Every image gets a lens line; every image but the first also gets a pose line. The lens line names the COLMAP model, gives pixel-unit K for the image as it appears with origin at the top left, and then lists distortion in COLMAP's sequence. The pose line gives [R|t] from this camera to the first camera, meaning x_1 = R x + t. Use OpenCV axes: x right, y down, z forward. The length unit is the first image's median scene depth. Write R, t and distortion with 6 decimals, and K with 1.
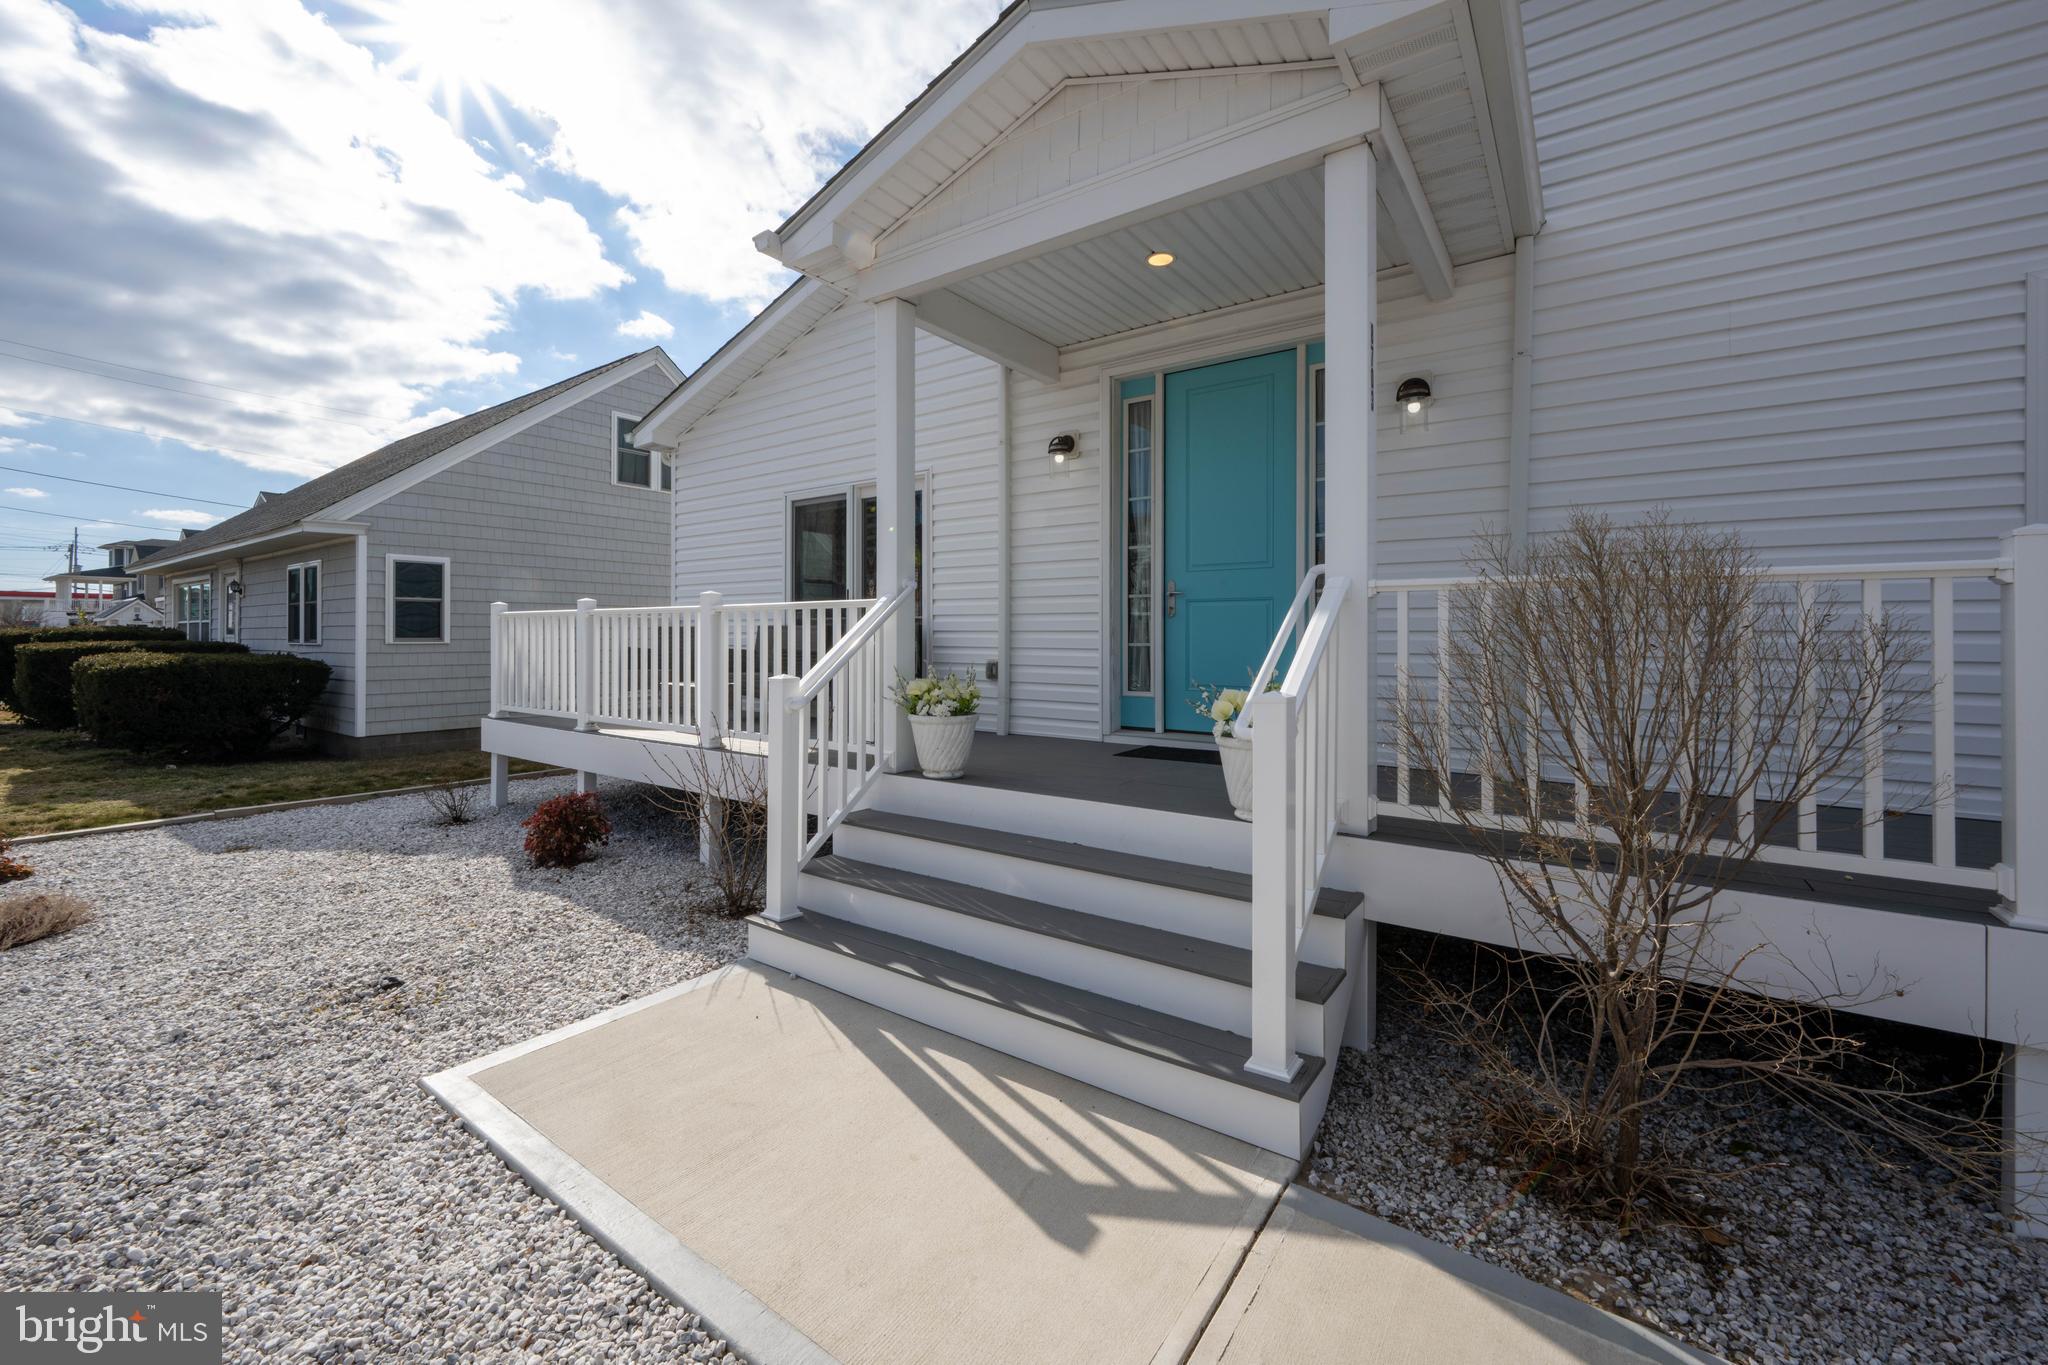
lens RADIAL K [[806.3, 0, 1025.0], [0, 806.3, 632.8], [0, 0, 1]] dist [-0.000957, 0.000162]
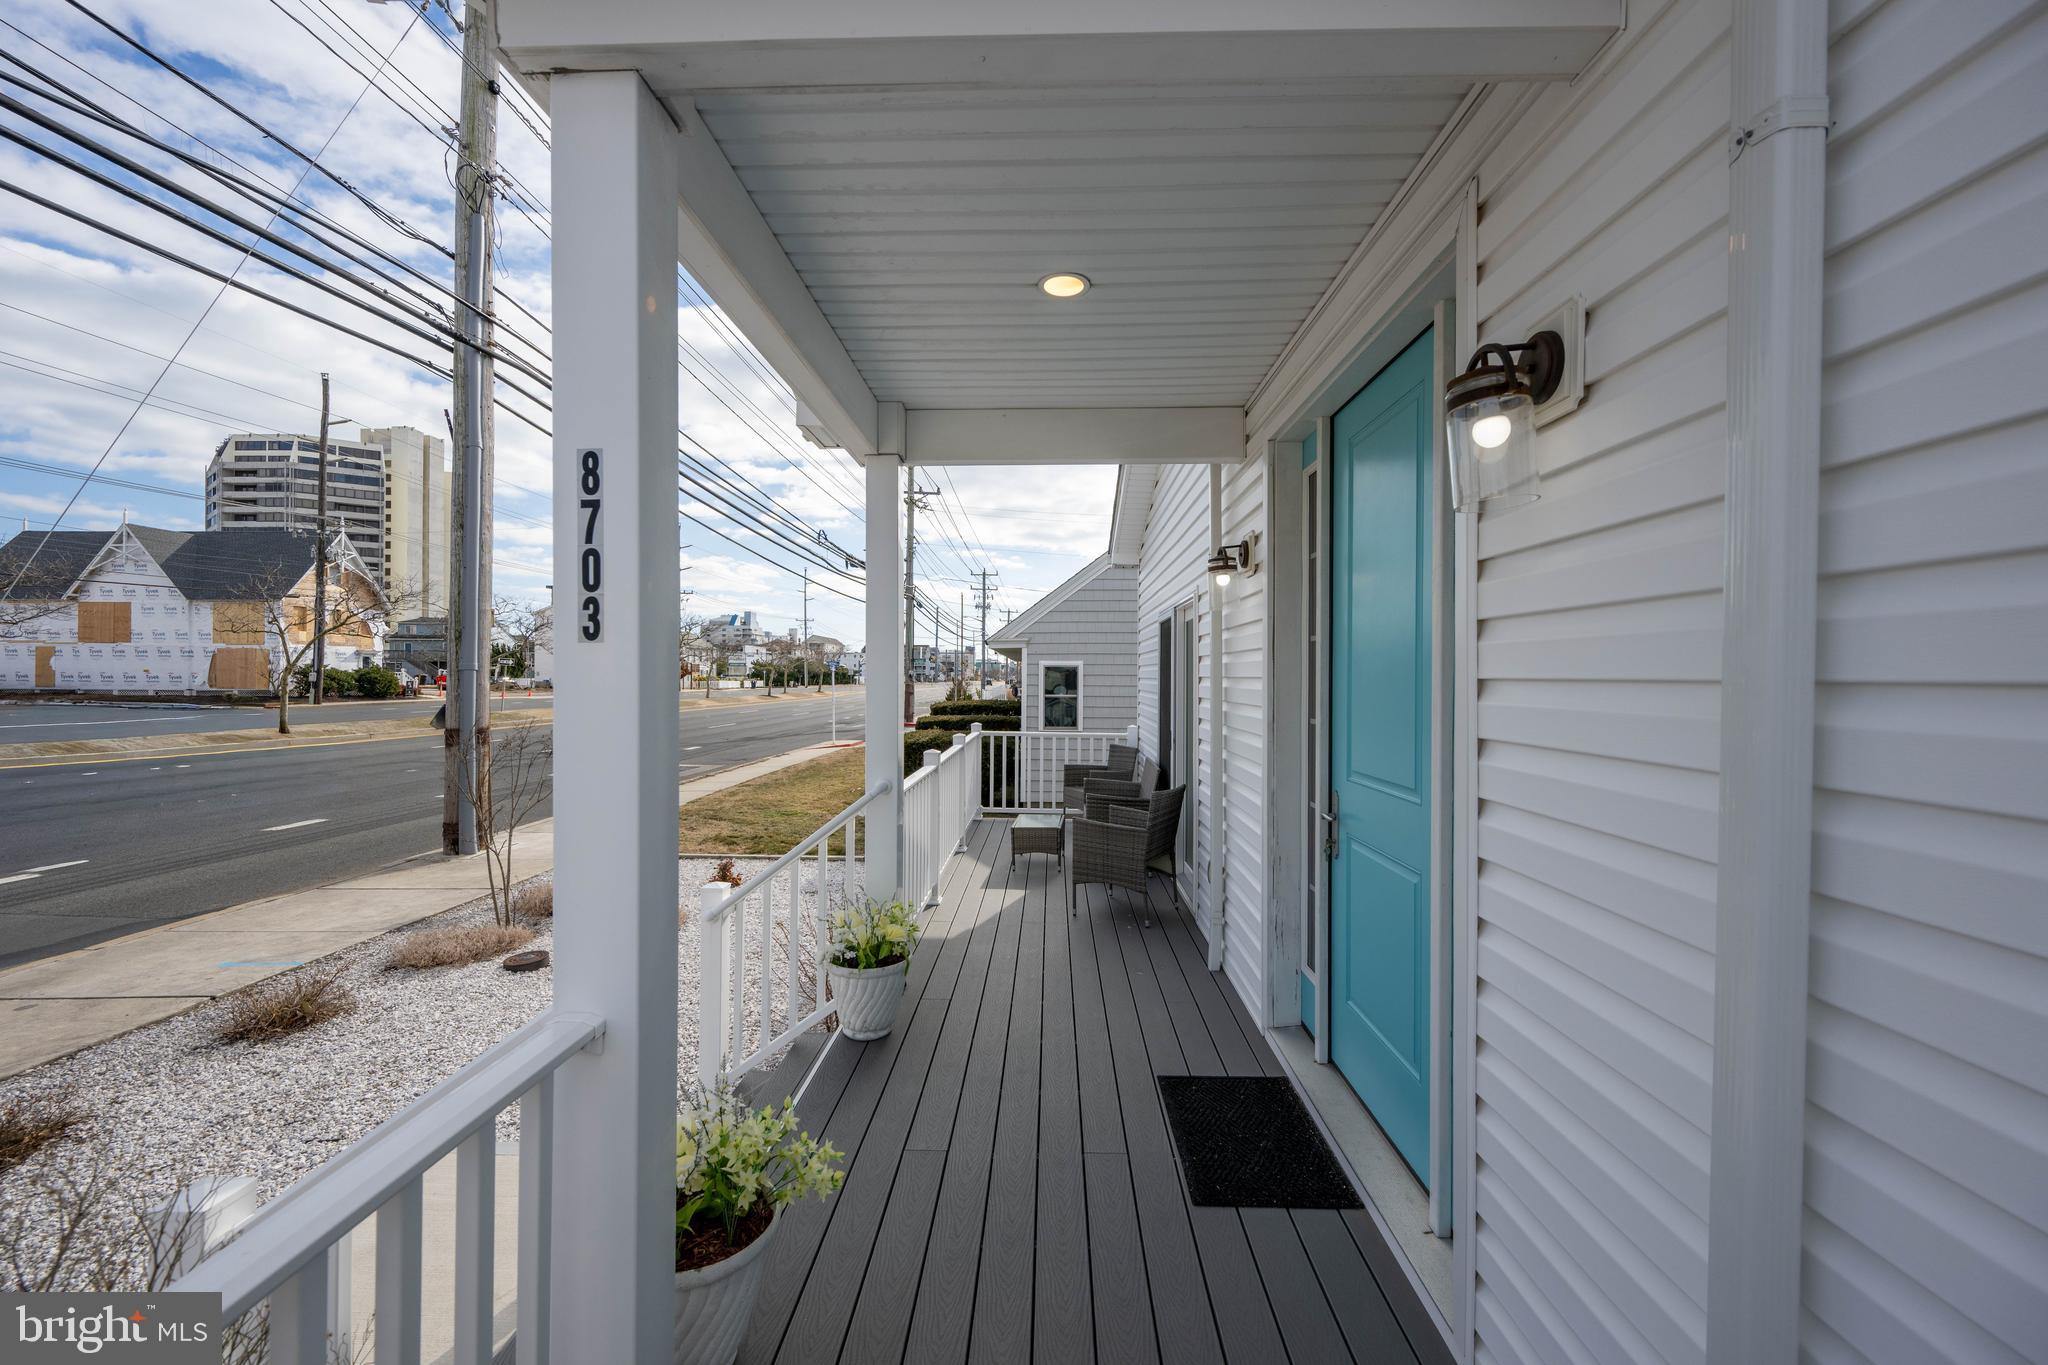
lens RADIAL K [[806.3, 0, 1013.3], [0, 806.3, 679.6], [0, 0, 1]] dist [-0.000957, 0.000162]
pose [[0.556772, 0.003772, -0.830657, 0.245134], [-0.008270, 0.999965, -0.001003, -0.064964], [0.830624, 0.007428, 0.556784, 0.243264]]
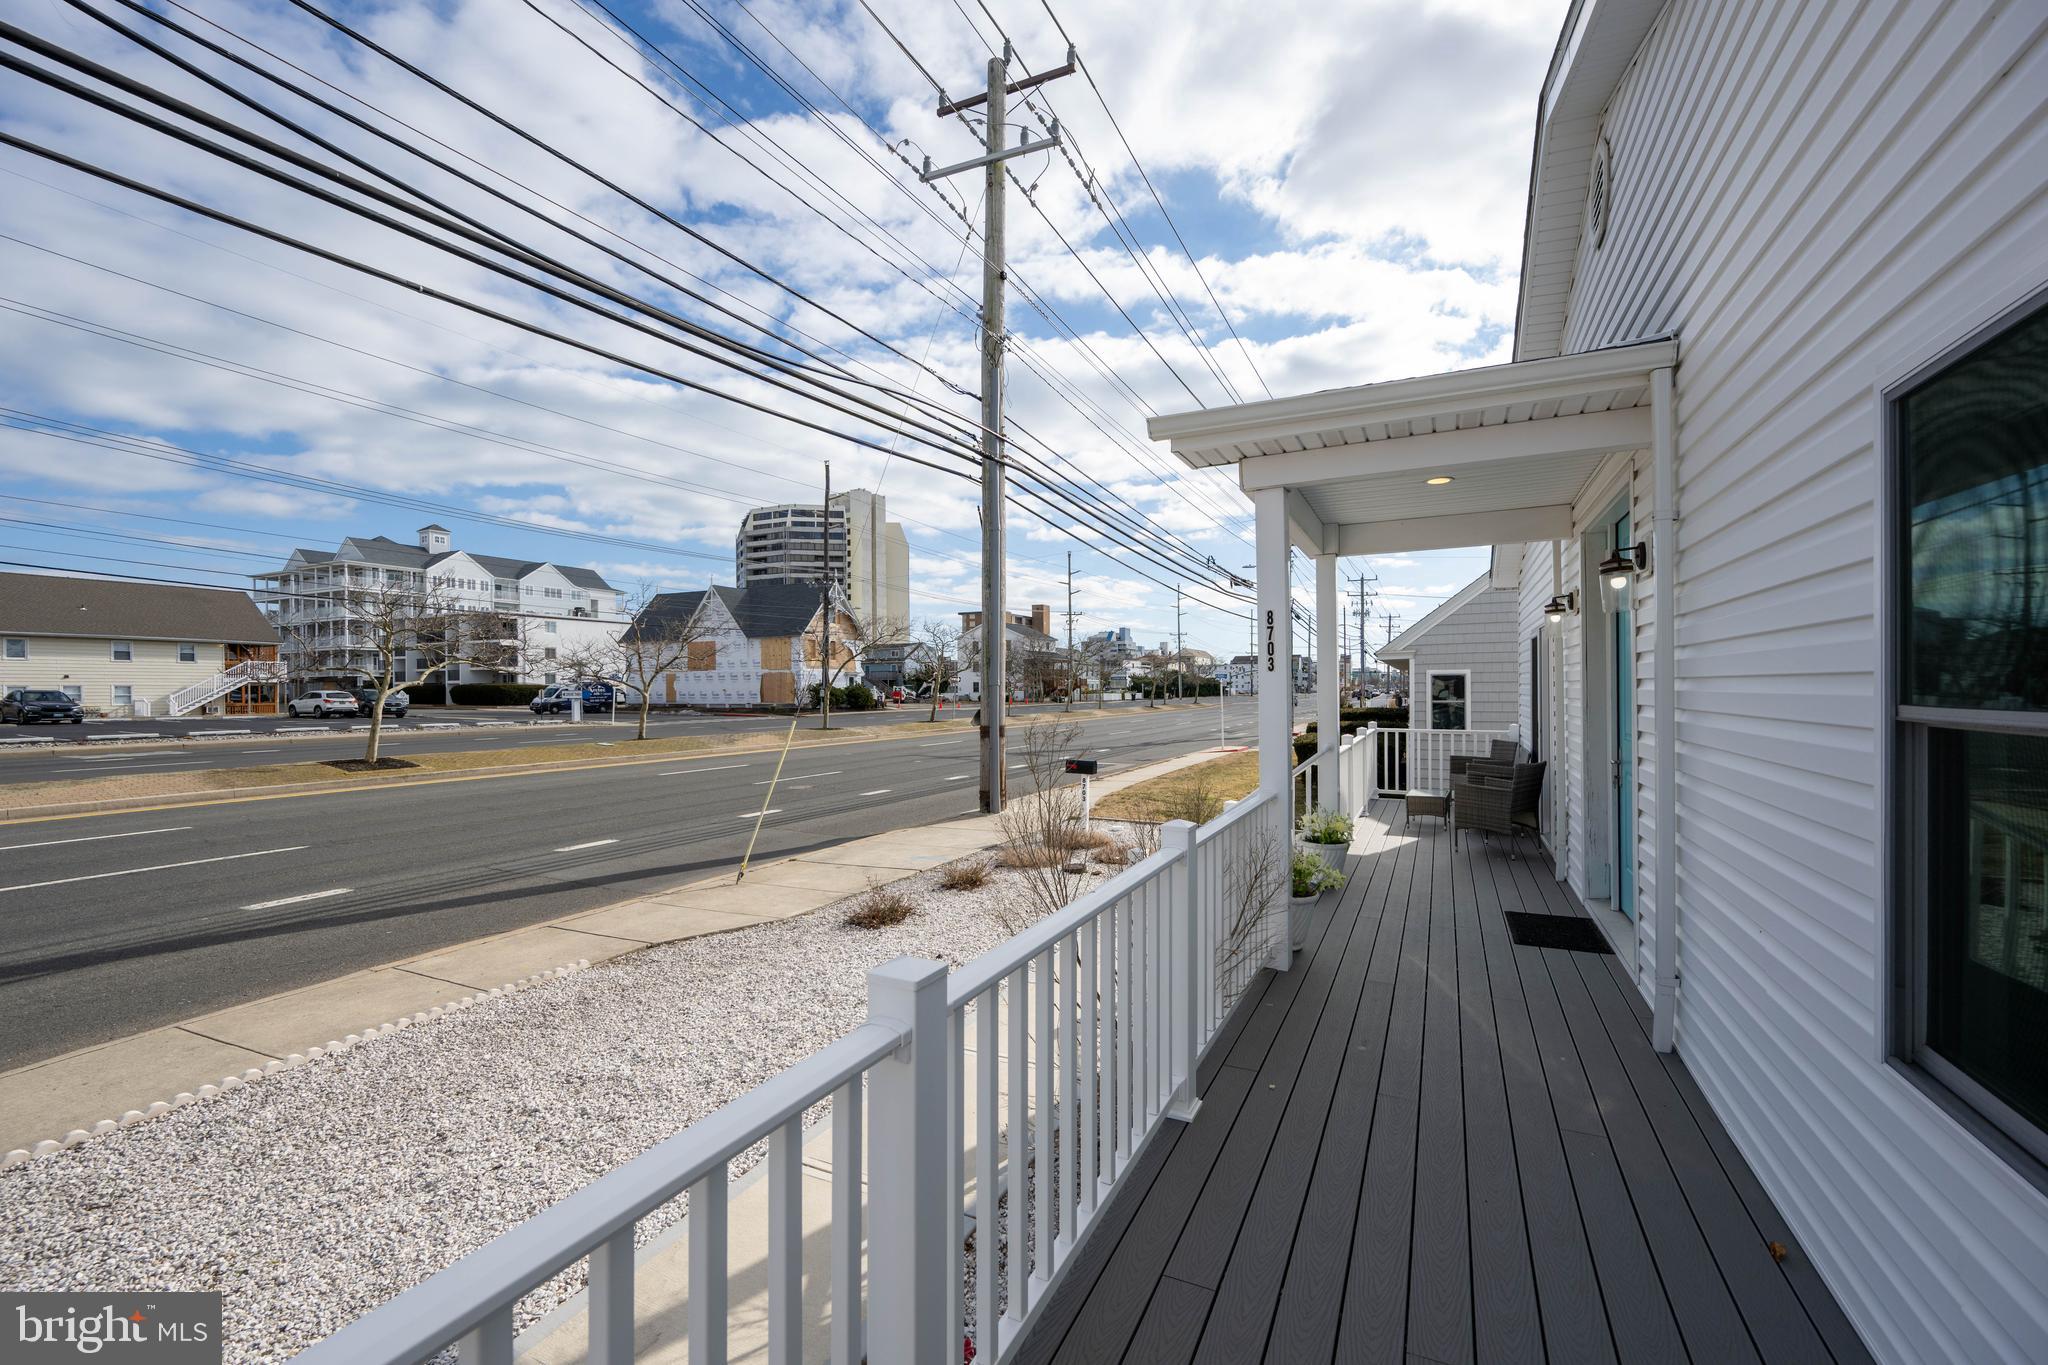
lens RADIAL K [[806.3, 0, 1073.0], [0, 806.3, 689.9], [0, 0, 1]] dist [-0.000957, 0.000162]
pose [[0.207821, -0.002238, -0.978164, 0.454552], [0.003142, 0.999994, -0.001620, -0.061477], [0.978162, -0.002737, 0.207826, 0.092537]]
